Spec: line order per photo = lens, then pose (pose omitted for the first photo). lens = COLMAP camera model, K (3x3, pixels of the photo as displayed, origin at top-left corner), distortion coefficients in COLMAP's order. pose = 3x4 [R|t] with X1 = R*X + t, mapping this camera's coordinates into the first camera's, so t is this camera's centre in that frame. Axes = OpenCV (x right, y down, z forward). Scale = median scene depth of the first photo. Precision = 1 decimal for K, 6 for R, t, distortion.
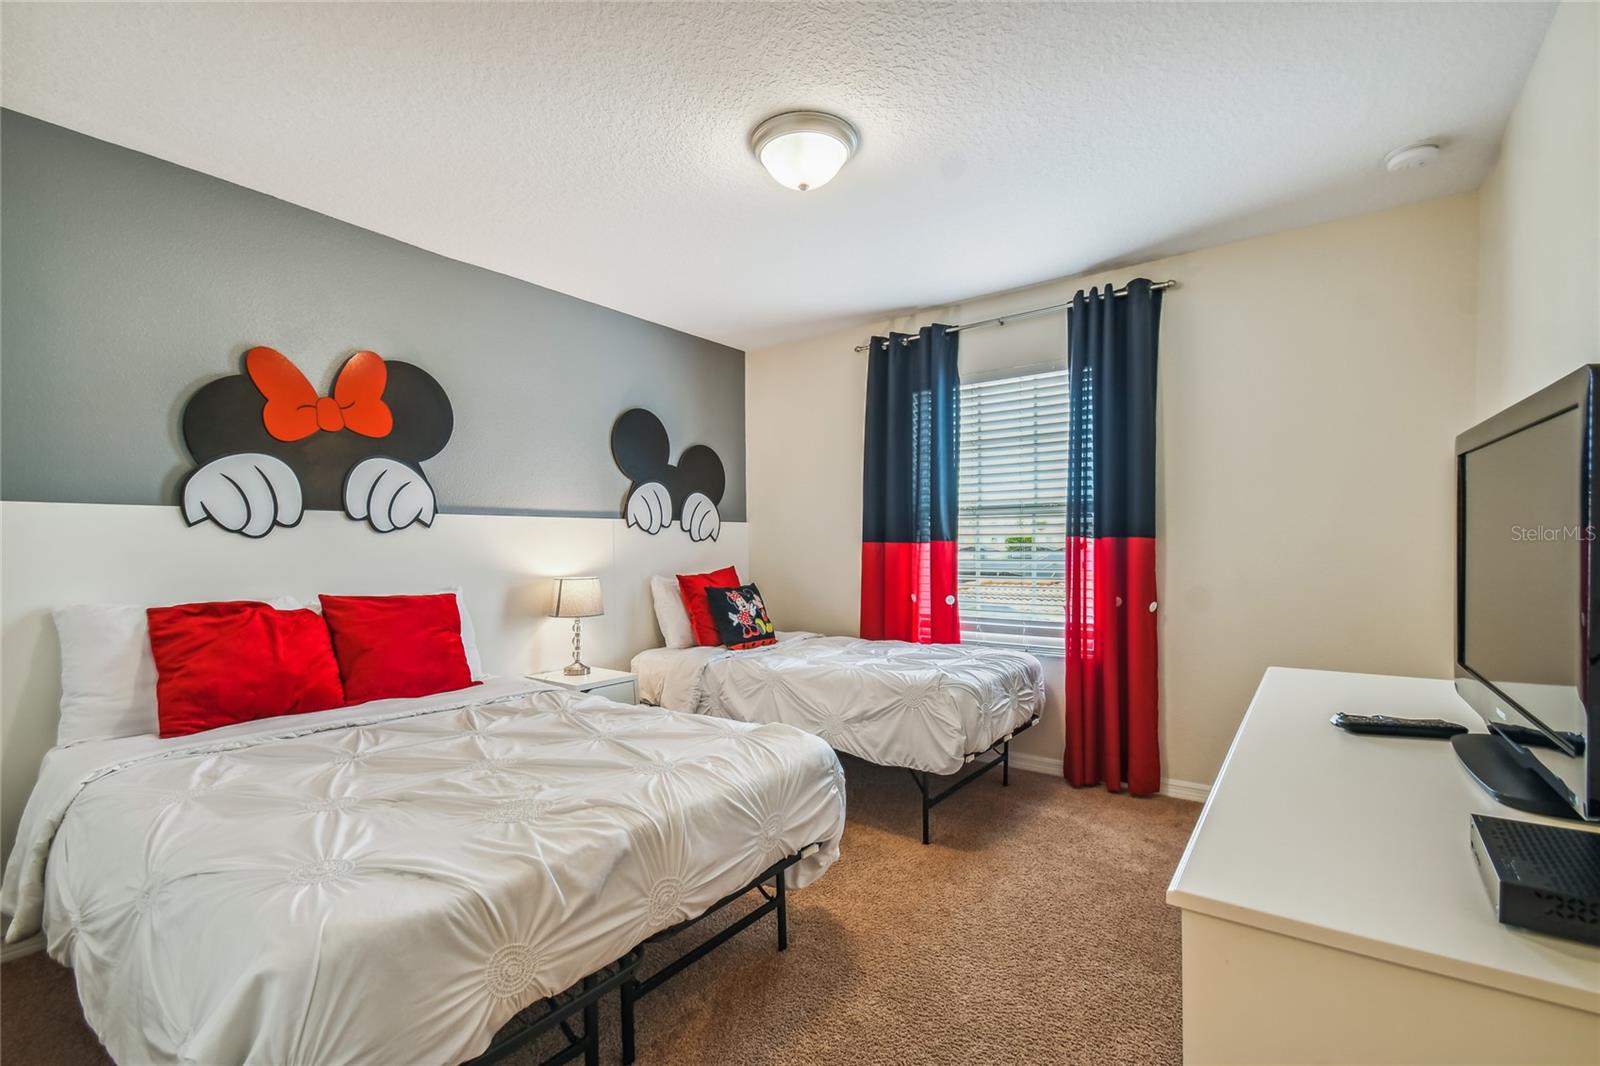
lens RADIAL K [[723.8, 0, 747.3], [0, 723.8, 557.9], [0, 0, 1]] dist [0.053508, 0.000135]
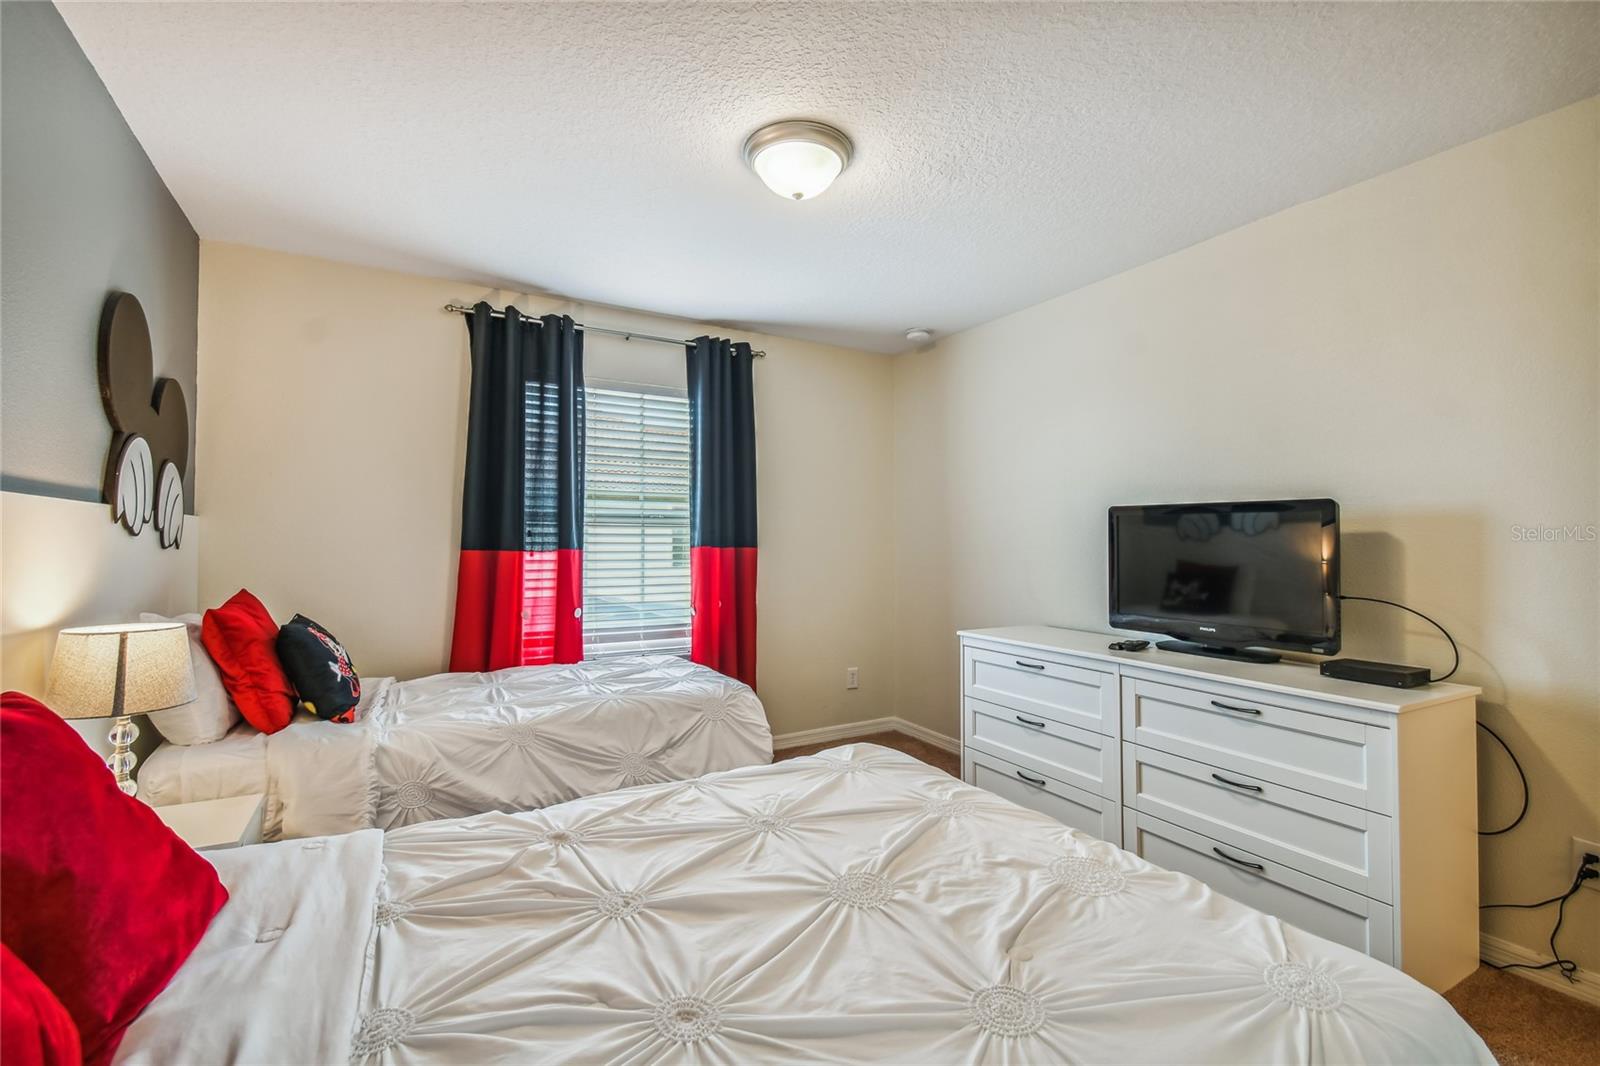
lens RADIAL K [[728.9, 0, 792.5], [0, 728.9, 520.7], [0, 0, 1]] dist [0.055850, -0.025873]
pose [[0.381844, 0.039028, 0.923402, -0.487456], [0.015601, 0.998693, -0.048662, -0.009706], [-0.924095, 0.032988, 0.380736, 0.385711]]
